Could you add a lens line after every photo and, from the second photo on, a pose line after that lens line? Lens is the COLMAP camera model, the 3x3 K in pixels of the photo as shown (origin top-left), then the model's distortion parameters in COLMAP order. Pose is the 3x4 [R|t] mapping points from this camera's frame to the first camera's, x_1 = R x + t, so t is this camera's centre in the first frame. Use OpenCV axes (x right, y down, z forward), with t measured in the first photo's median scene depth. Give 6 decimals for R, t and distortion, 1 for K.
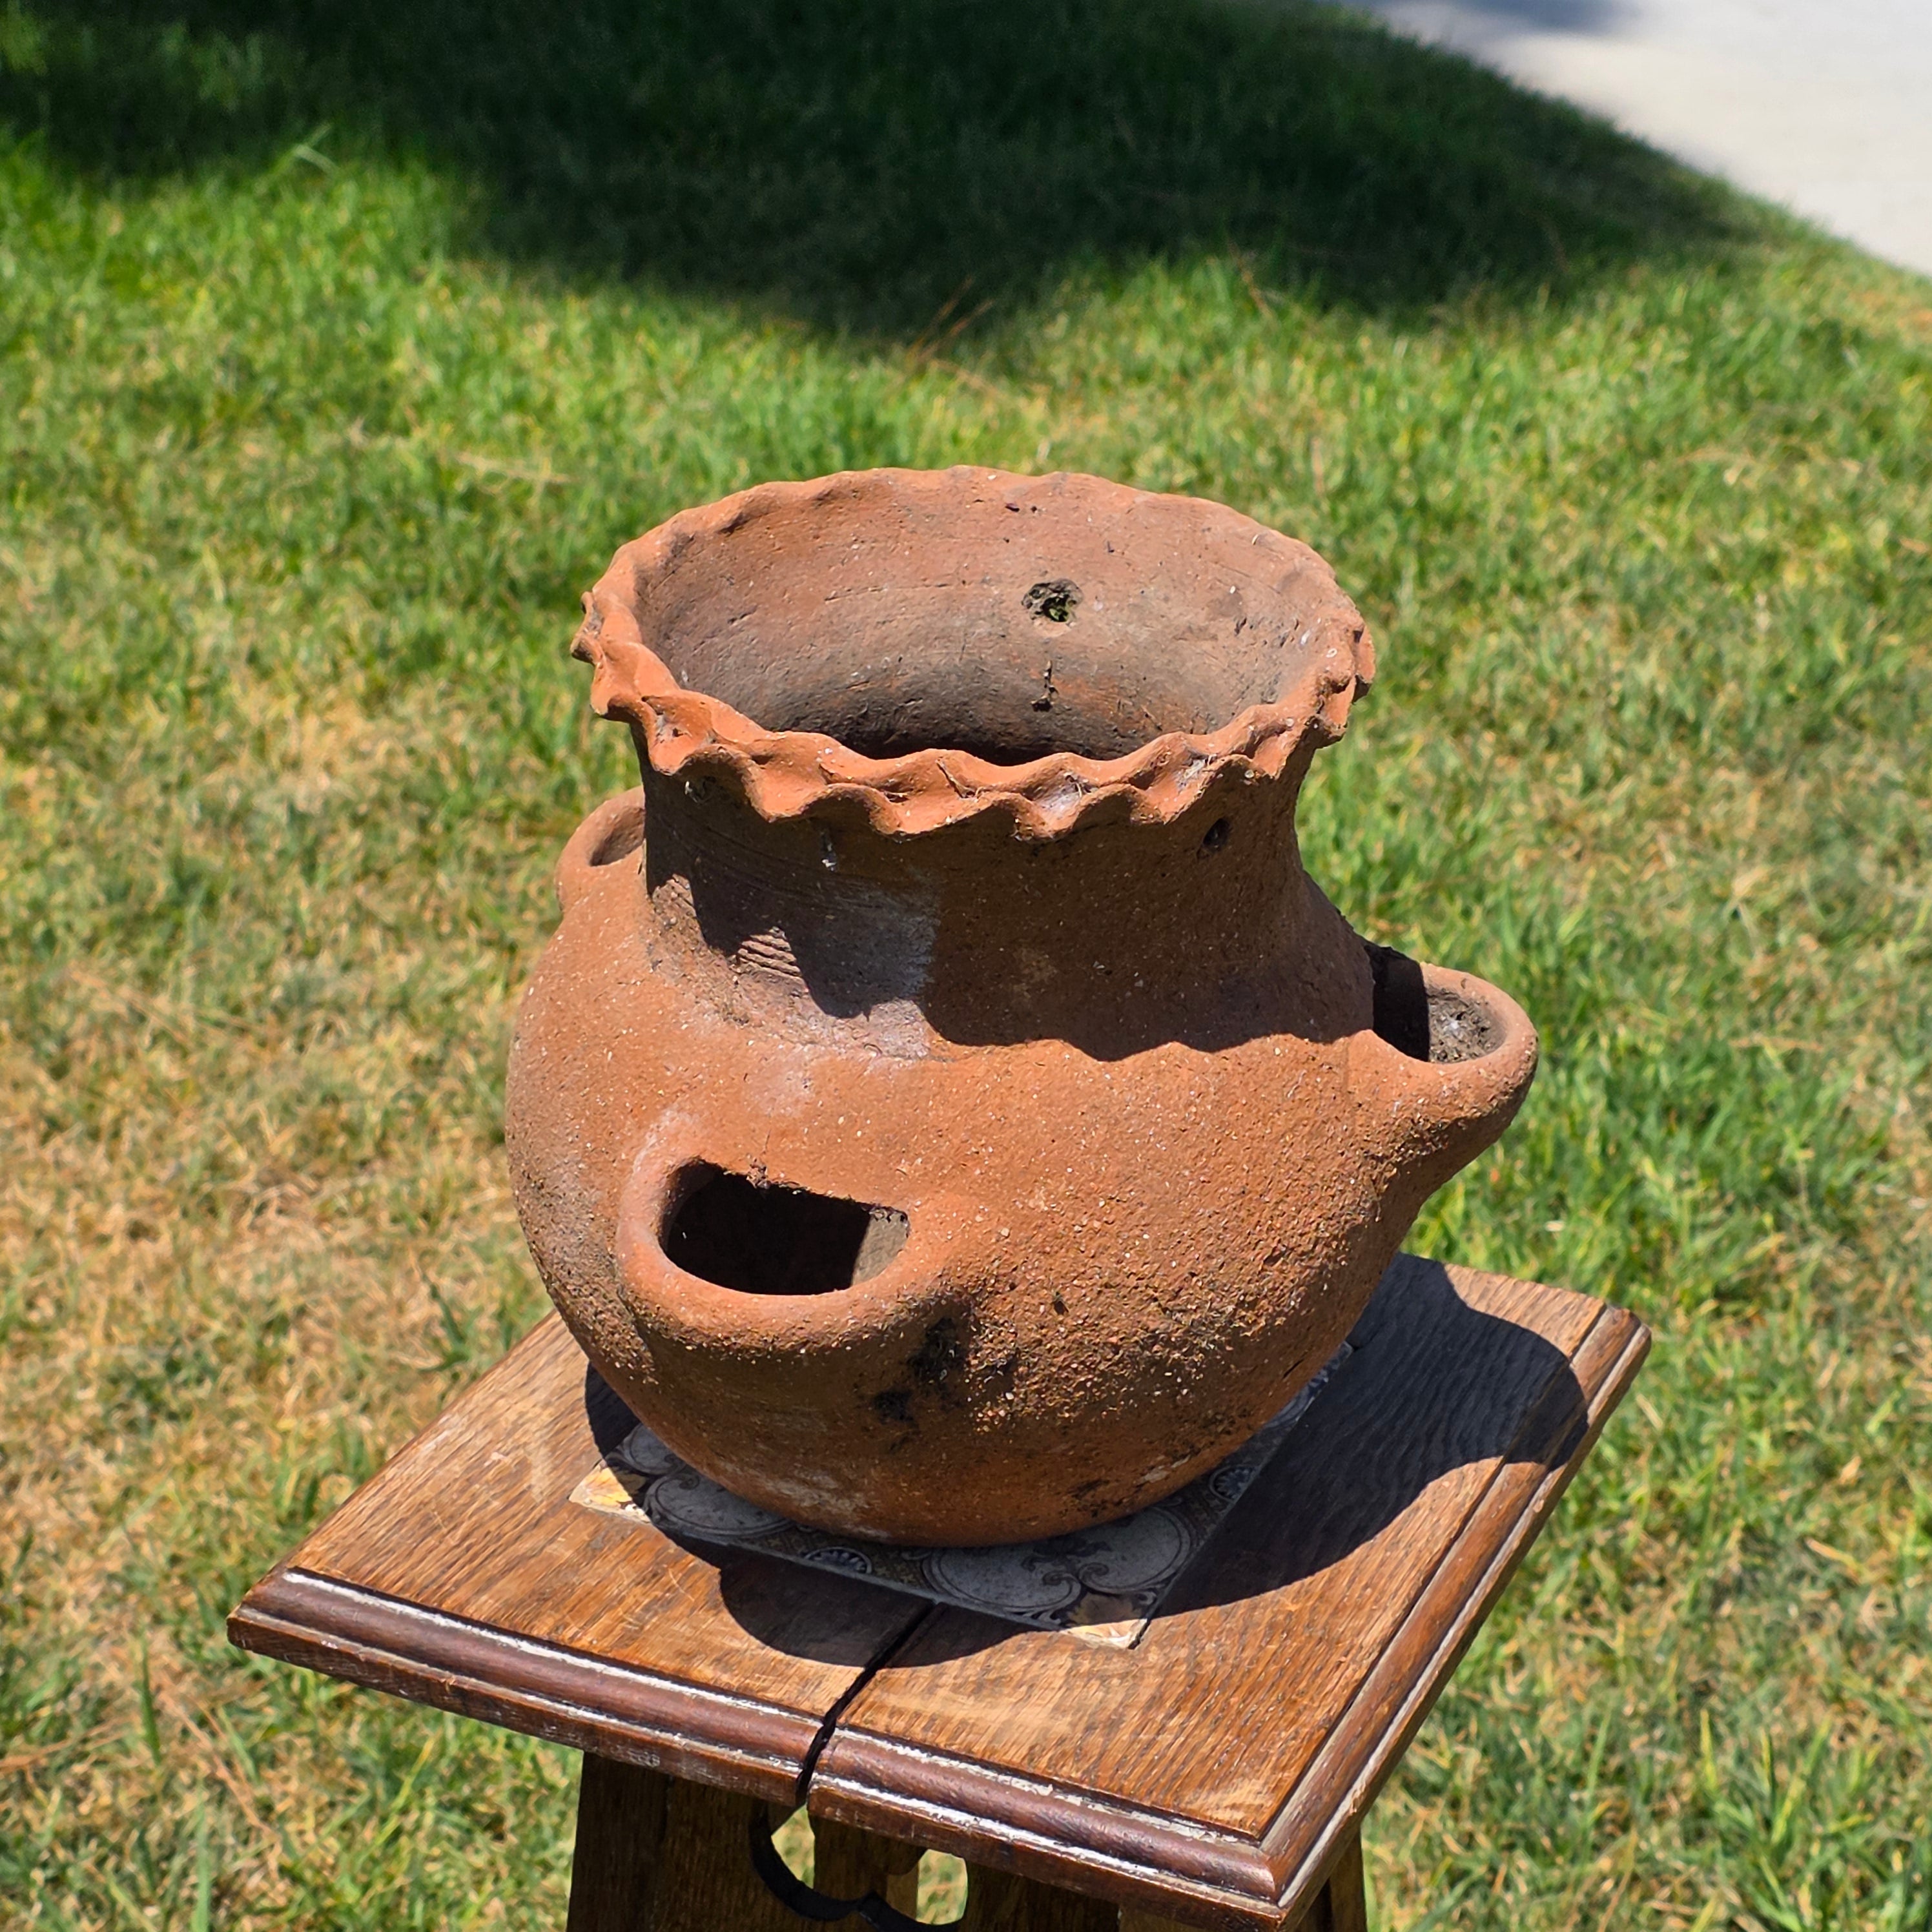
lens RADIAL K [[4720.2, 0, 1058.7], [0, 4720.2, 894.7], [0, 0, 1]] dist [0.099214, 0.000000]
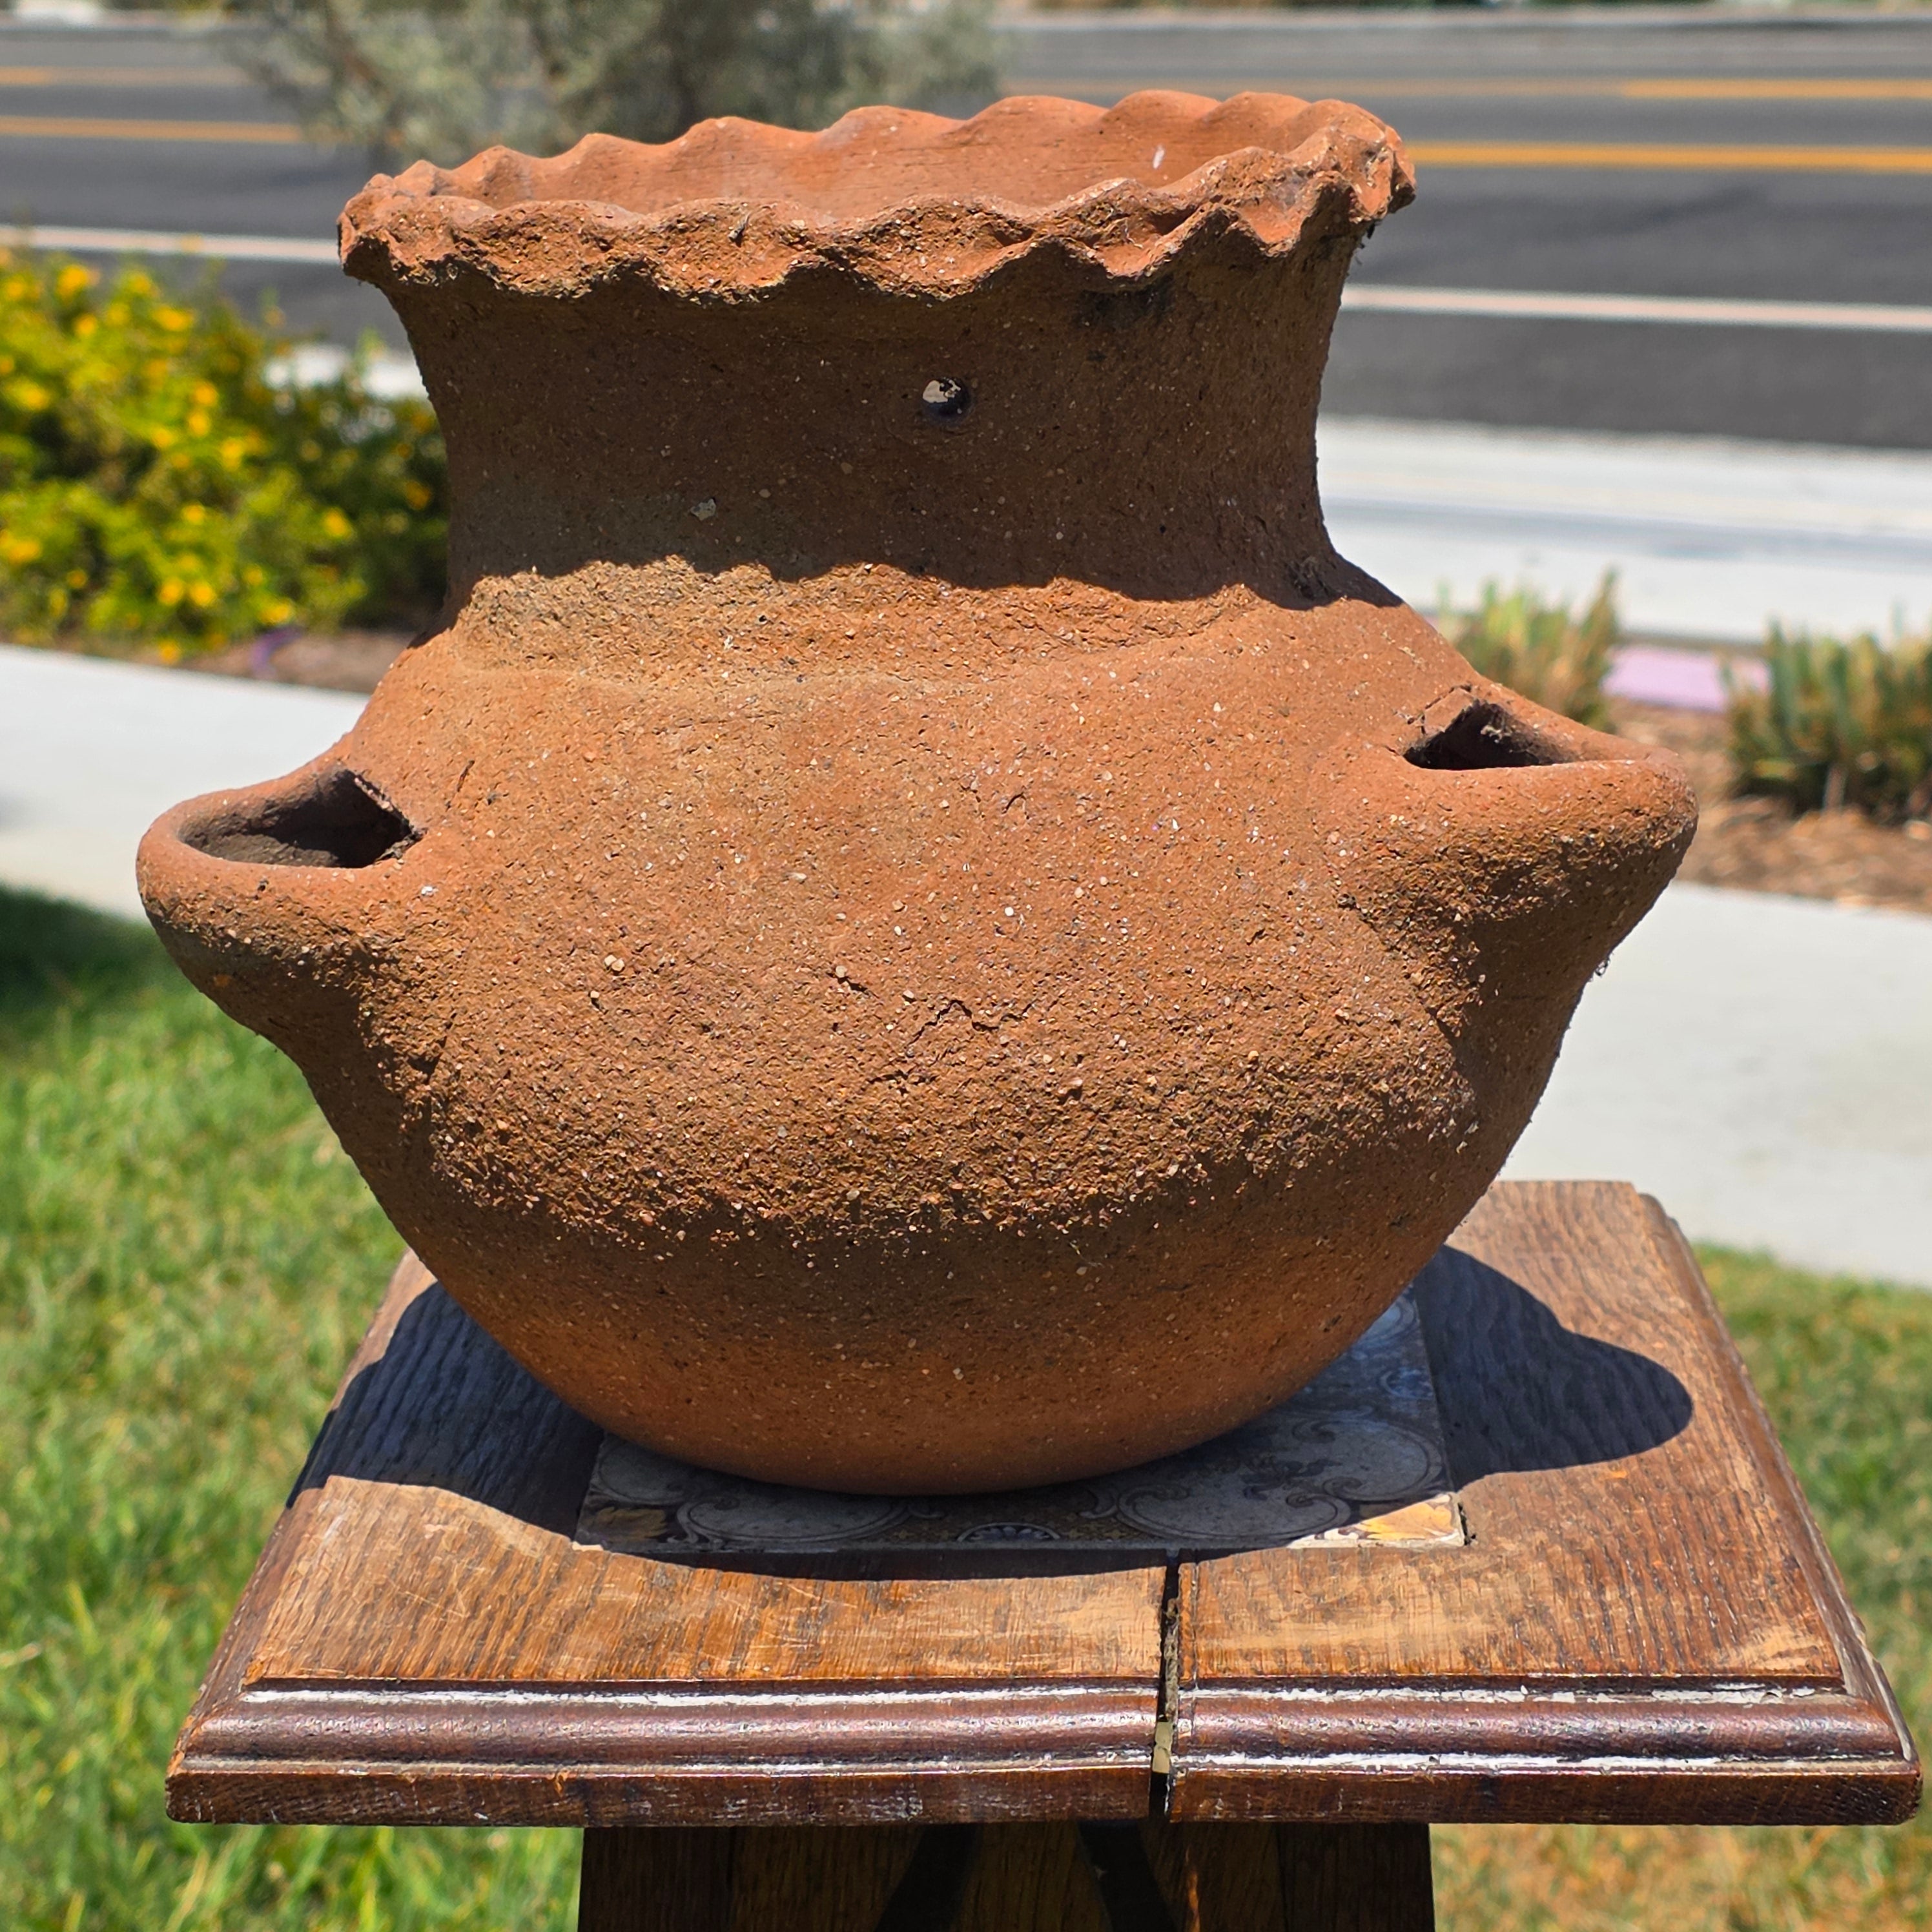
lens RADIAL K [[4720.2, 0, 957.2], [0, 4720.2, 899.5], [0, 0, 1]] dist [0.099214, 0.000000]
pose [[0.923757, -0.118104, 0.364314, -0.318639], [0.189520, 0.967593, -0.166872, 0.176424], [-0.332799, 0.223194, 0.916204, 0.362500]]
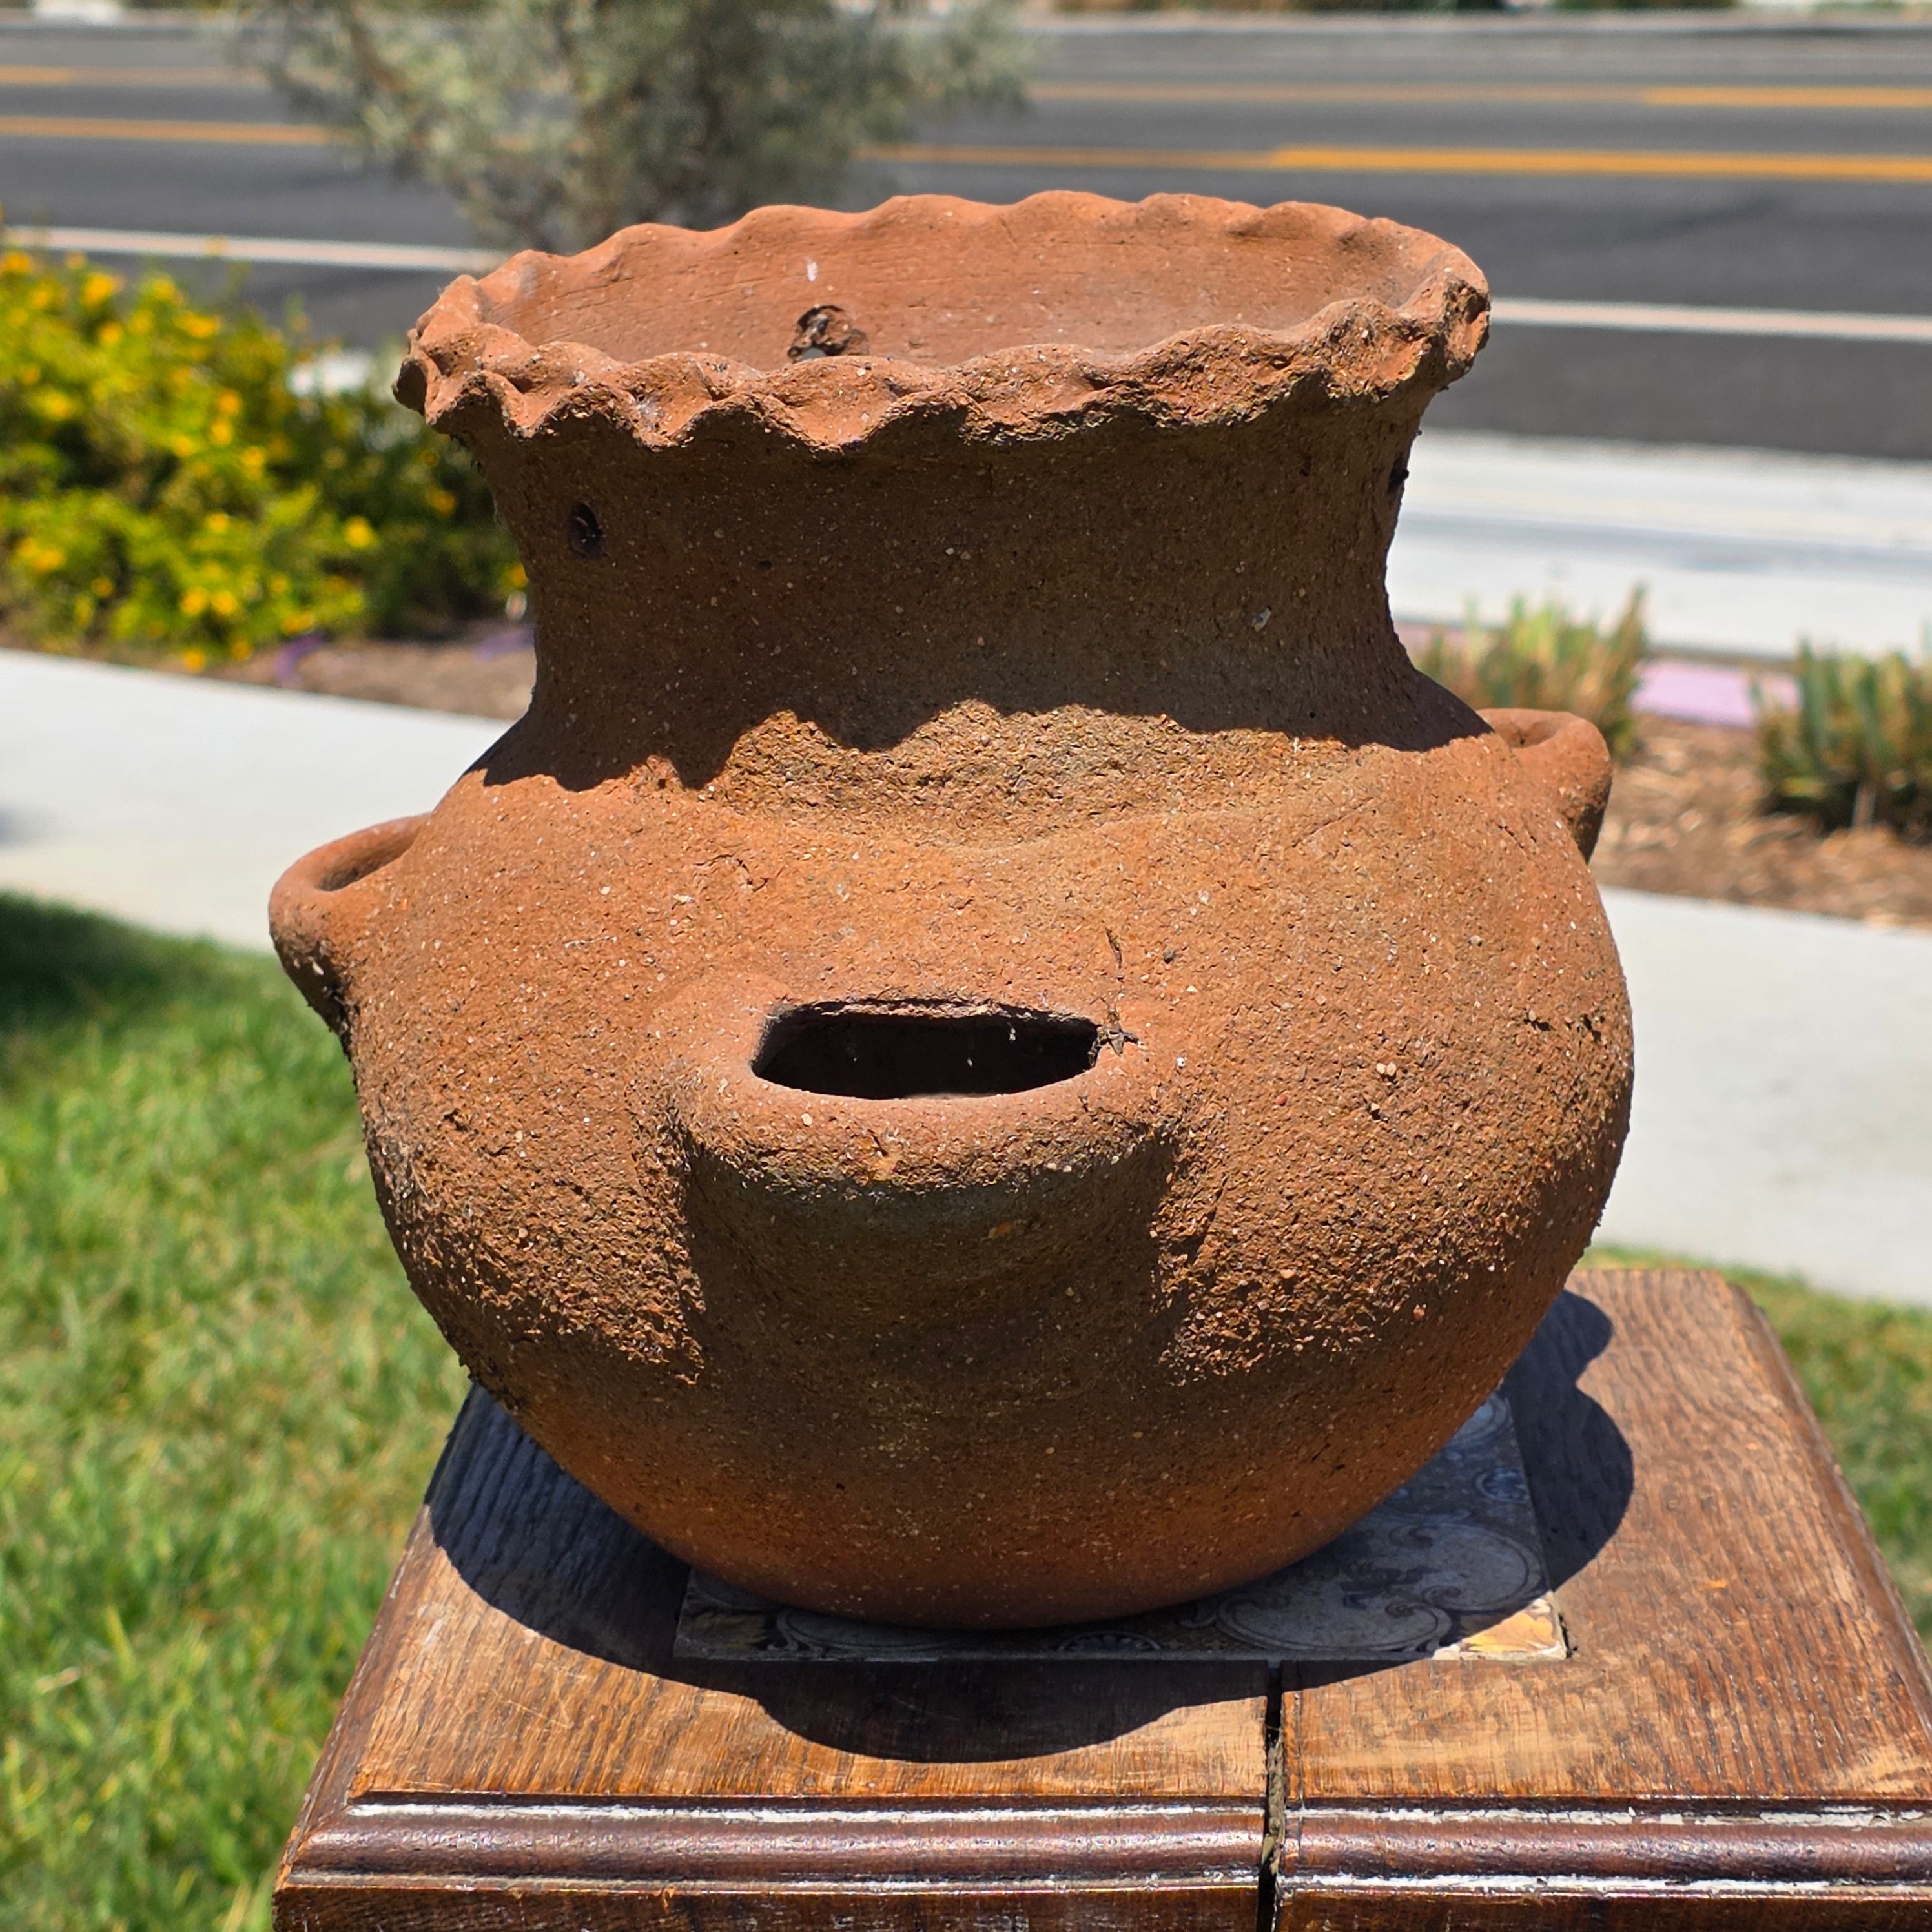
lens RADIAL K [[4720.2, 0, 949.9], [0, 4720.2, 920.6], [0, 0, 1]] dist [0.099214, 0.000000]
pose [[0.925853, -0.116334, 0.359533, -0.329416], [0.185111, 0.969085, -0.163123, 0.156752], [-0.329441, 0.217581, 0.918764, 0.363719]]
